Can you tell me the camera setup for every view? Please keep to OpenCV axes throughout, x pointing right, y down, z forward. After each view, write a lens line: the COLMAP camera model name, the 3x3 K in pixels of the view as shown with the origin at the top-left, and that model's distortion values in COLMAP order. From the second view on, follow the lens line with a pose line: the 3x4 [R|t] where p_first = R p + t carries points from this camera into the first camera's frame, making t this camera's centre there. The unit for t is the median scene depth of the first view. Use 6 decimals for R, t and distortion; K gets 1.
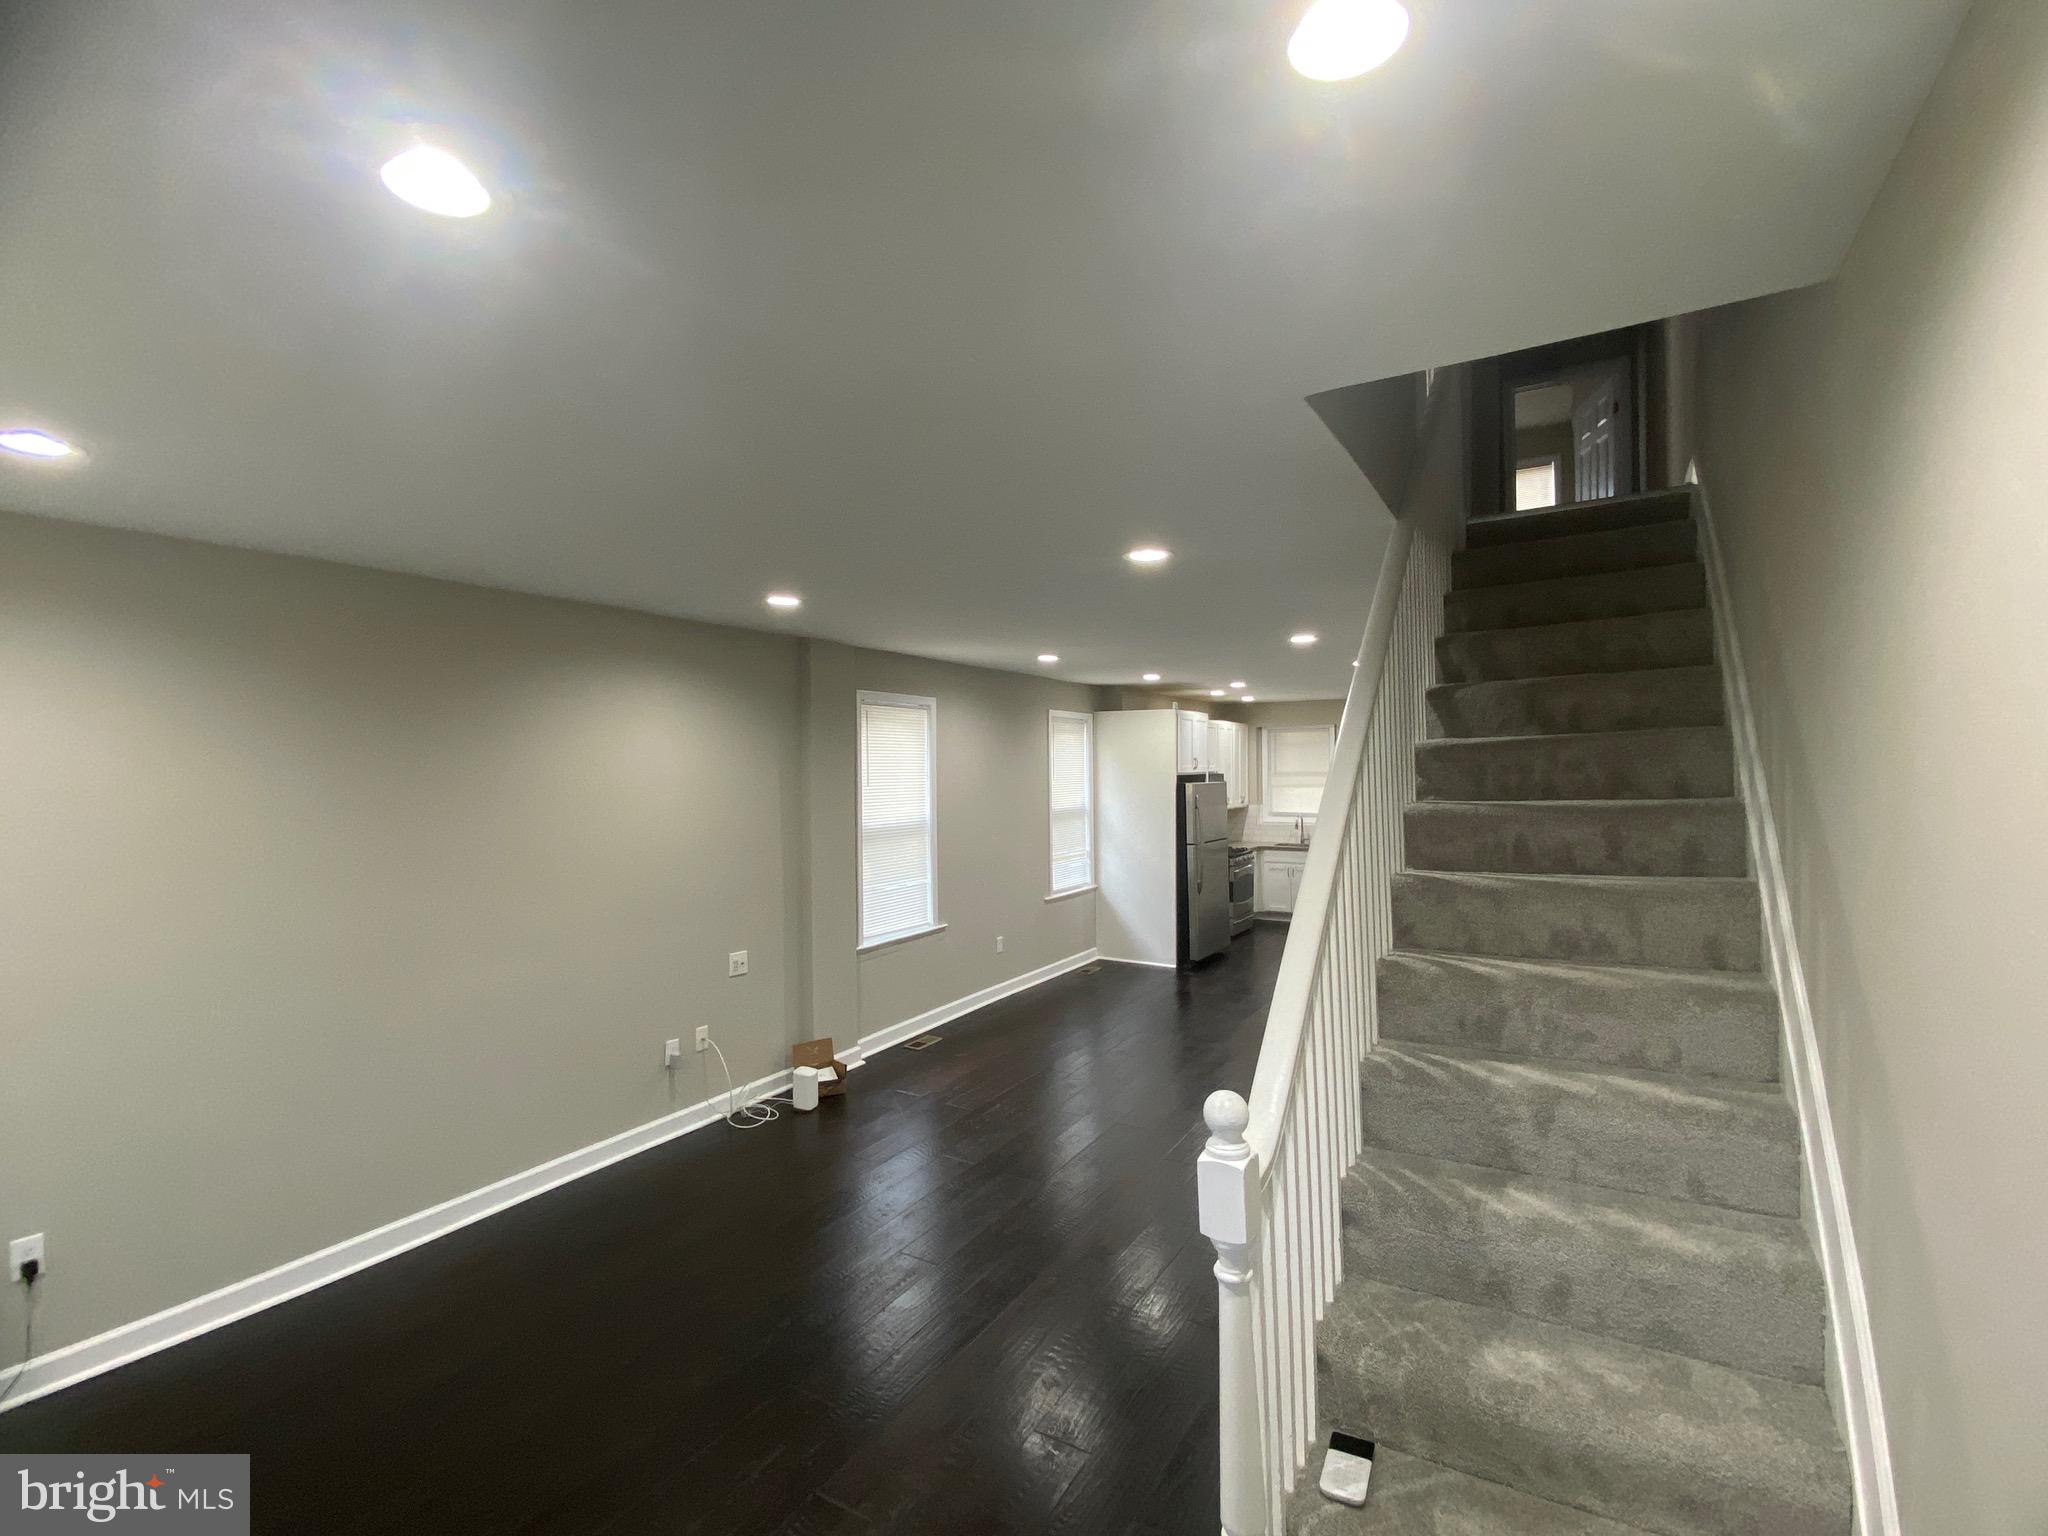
lens RADIAL K [[936.3, 0, 1031.1], [0, 936.3, 766.4], [0, 0, 1]] dist [0.027701, 0.000011]
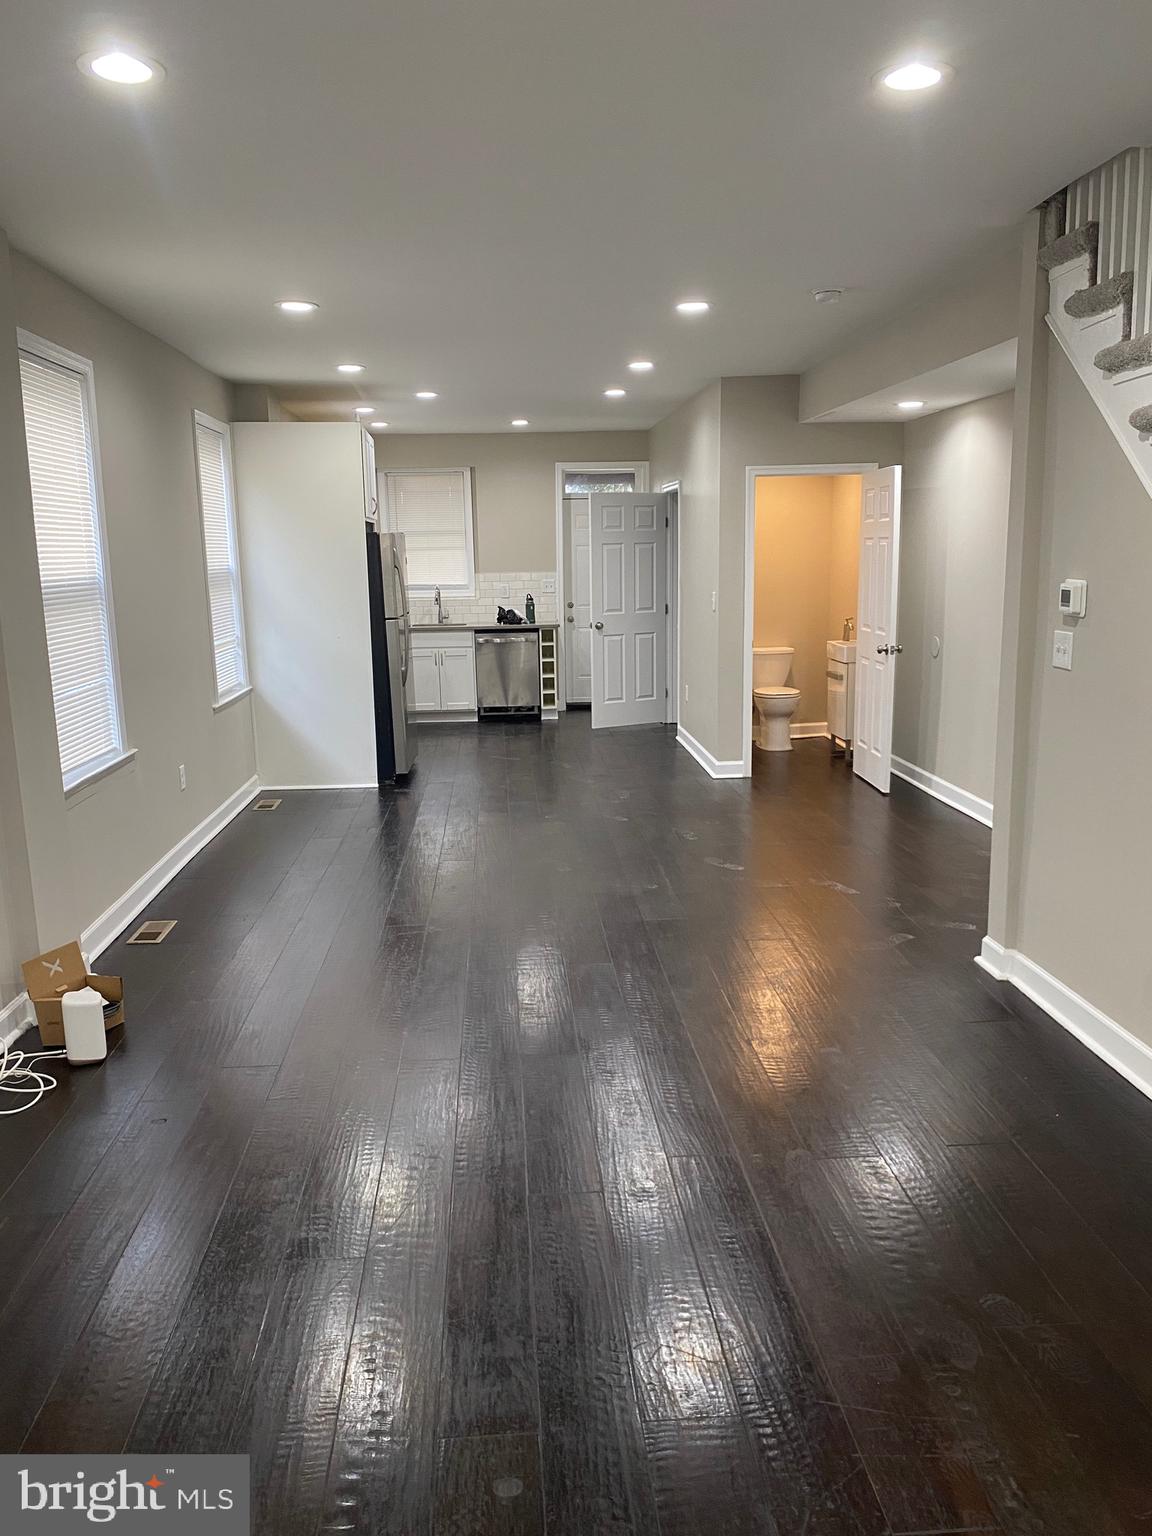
lens RADIAL K [[1171.7, 0, 576.0], [0, 1171.7, 768.0], [0, 0, 1]] dist [0.166063, -0.273635]
pose [[0.827107, -0.111177, 0.550939, -0.309494], [0.014167, 0.984053, 0.177310, 0.049234], [-0.561866, -0.138849, 0.815492, 0.206442]]
